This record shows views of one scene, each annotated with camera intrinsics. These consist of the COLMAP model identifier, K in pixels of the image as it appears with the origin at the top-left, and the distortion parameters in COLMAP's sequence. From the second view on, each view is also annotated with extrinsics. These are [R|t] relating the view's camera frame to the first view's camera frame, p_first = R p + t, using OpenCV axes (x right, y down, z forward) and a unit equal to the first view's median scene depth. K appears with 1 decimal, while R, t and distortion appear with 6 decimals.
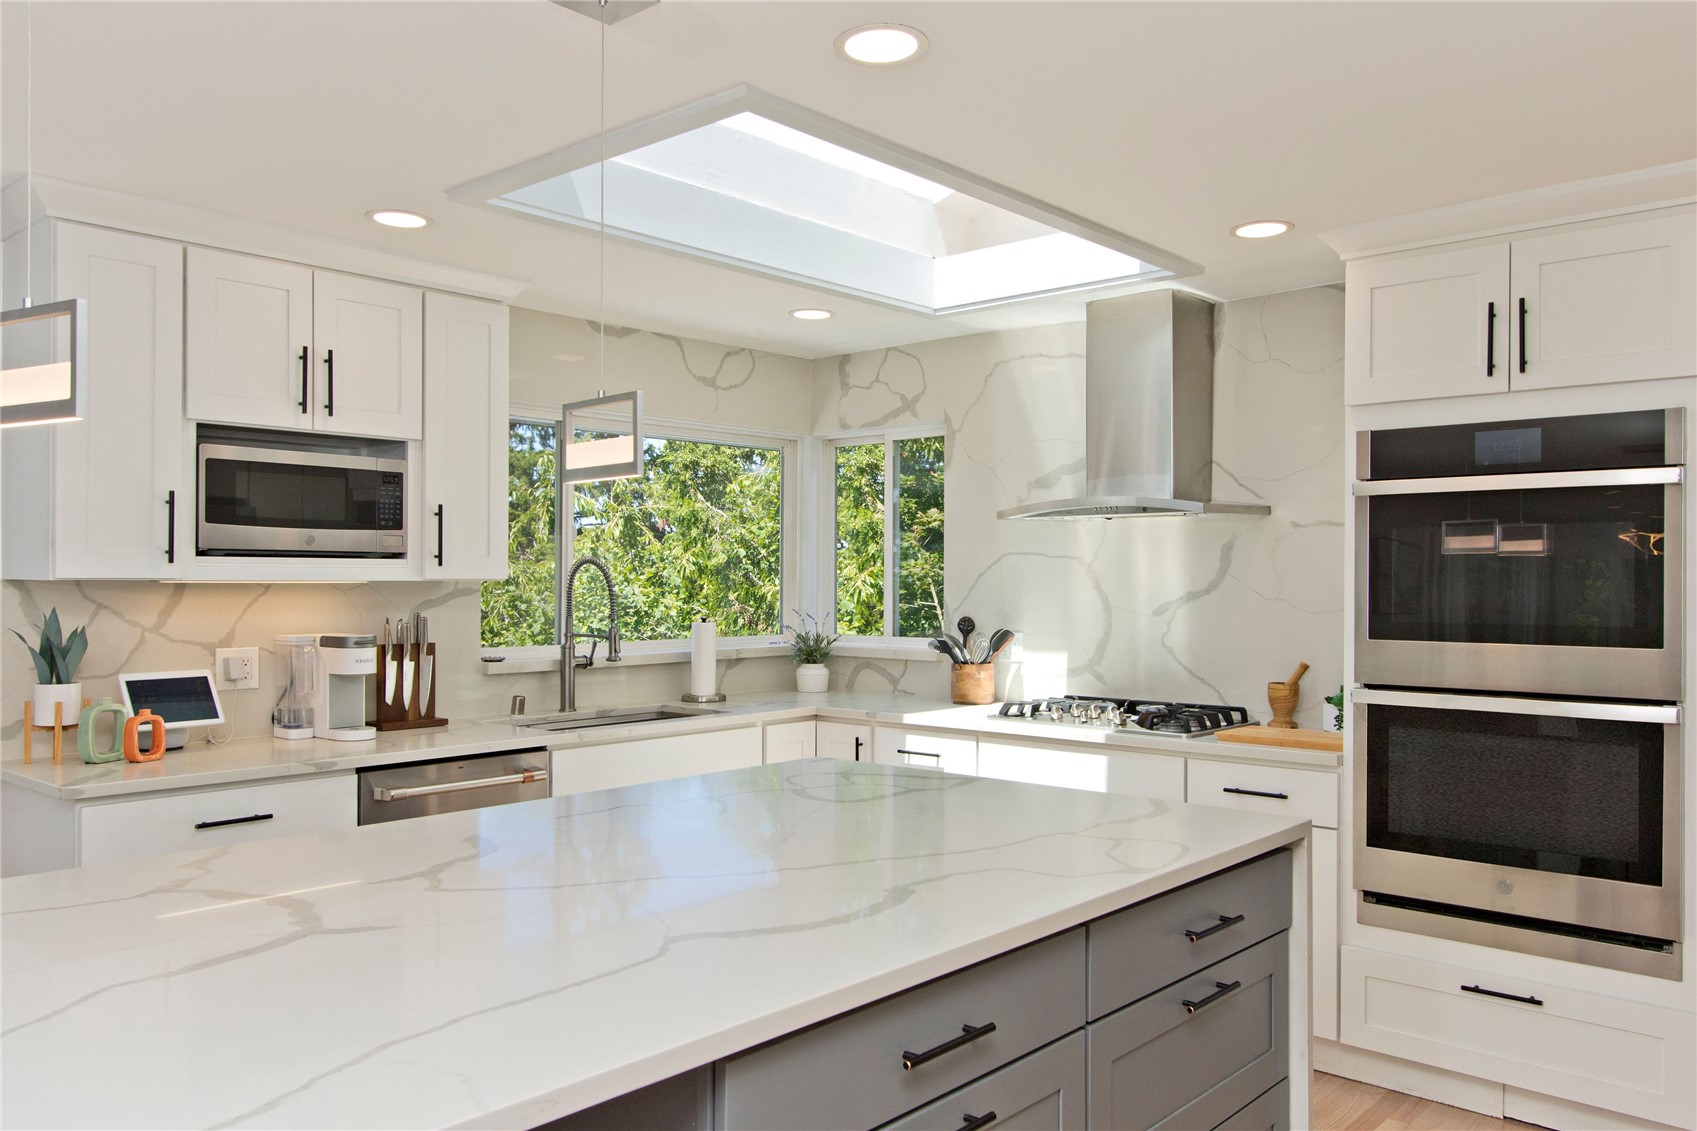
lens RADIAL K [[1296.7, 0, 848.5], [0, 1296.7, 565.5], [0, 0, 1]] dist [-0.000198, -0.002007]
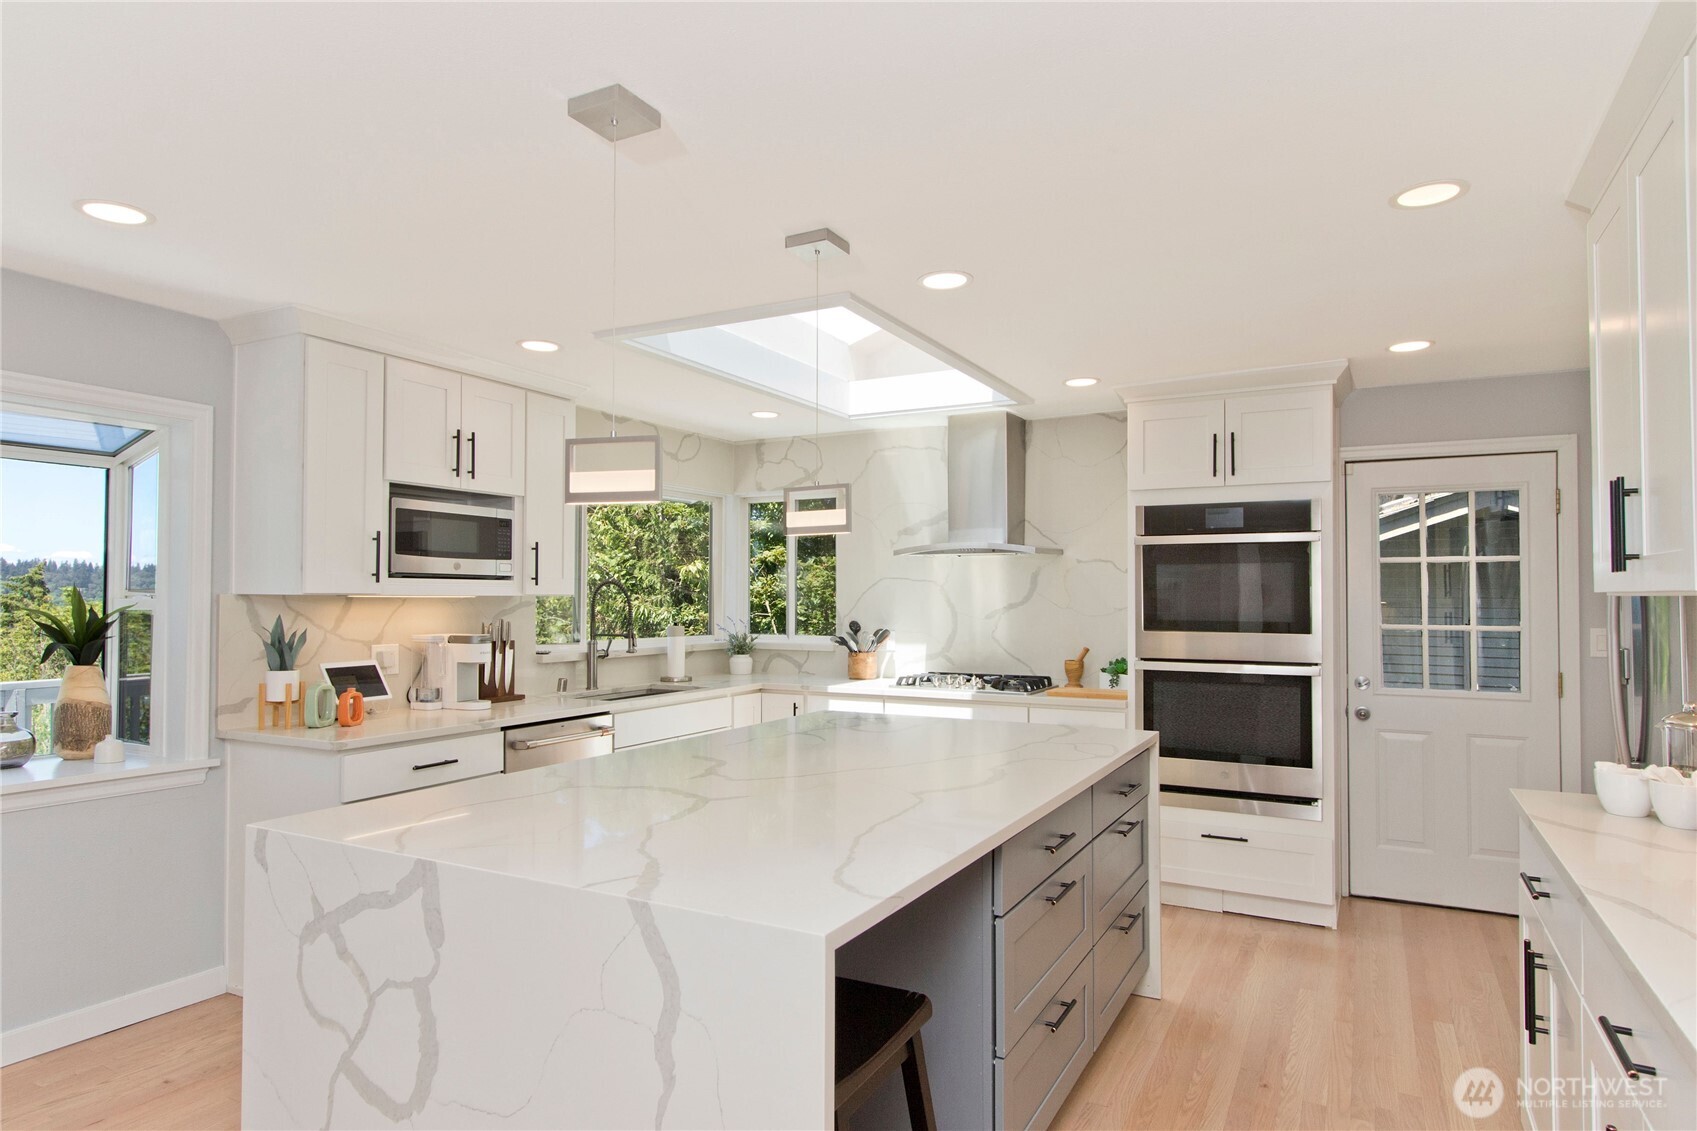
lens RADIAL K [[1005.4, 0, 848.5], [0, 1005.4, 565.5], [0, 0, 1]] dist [0.000919, -0.001011]
pose [[0.971928, 0.007416, 0.235163, -0.223433], [-0.002434, 0.999767, -0.021470, 0.001309], [-0.235267, 0.020295, 0.971719, -0.137422]]
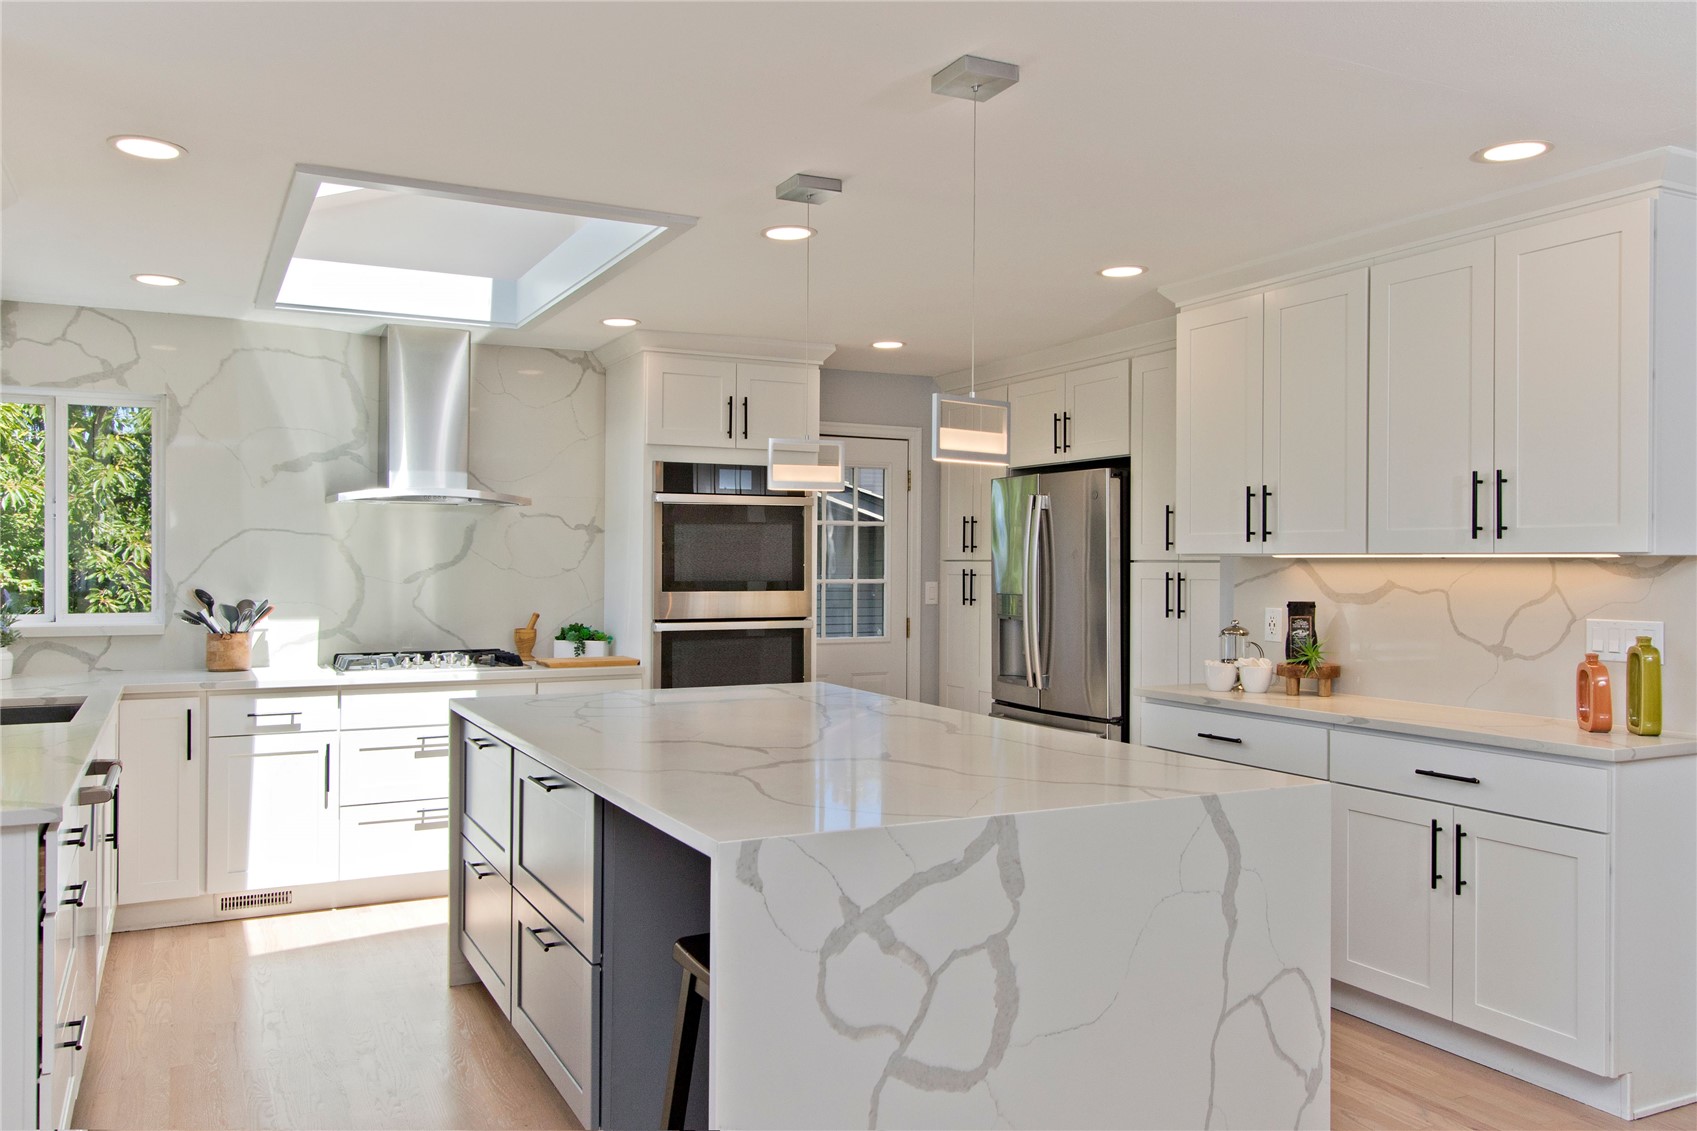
lens RADIAL K [[1270.8, 0, 848.5], [0, 1270.8, 565.5], [0, 0, 1]] dist [0.025357, -0.000121]
pose [[0.357559, -0.003842, 0.933883, -0.813377], [-0.011678, 0.999895, 0.008585, 0.006883], [-0.933818, -0.013976, 0.357476, 0.183900]]
